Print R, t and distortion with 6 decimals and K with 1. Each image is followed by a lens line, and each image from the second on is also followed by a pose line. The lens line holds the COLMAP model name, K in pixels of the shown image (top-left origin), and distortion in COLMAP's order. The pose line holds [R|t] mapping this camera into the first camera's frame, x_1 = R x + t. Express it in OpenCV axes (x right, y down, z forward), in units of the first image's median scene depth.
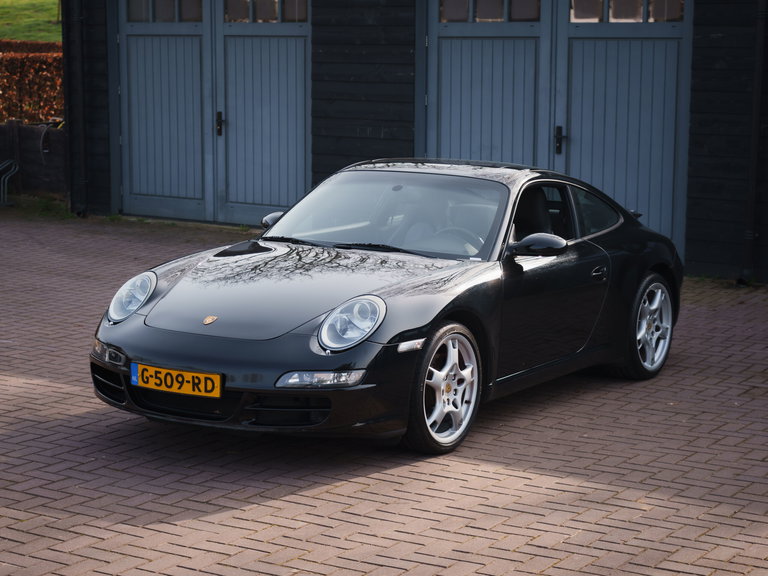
lens RADIAL K [[1527.1, 0, 377.3], [0, 1527.1, 297.8], [0, 0, 1]] dist [0.041000, 0.000000]
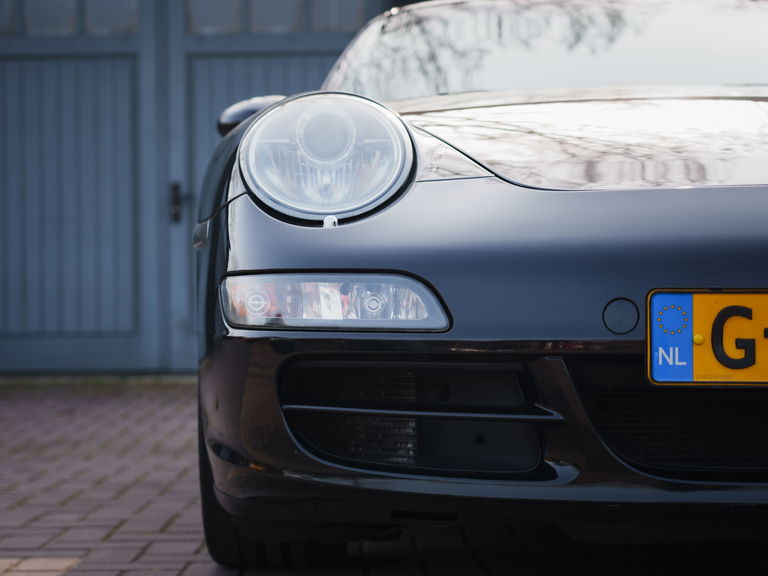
lens RADIAL K [[1526.0, 0, 382.8], [0, 1526.0, 314.1], [0, 0, 1]] dist [-0.010903, 0.000000]
pose [[0.851687, -0.017479, 0.523759, -0.335402], [0.093061, 0.988603, -0.118335, 0.072307], [-0.515722, 0.149526, 0.843607, 0.827795]]
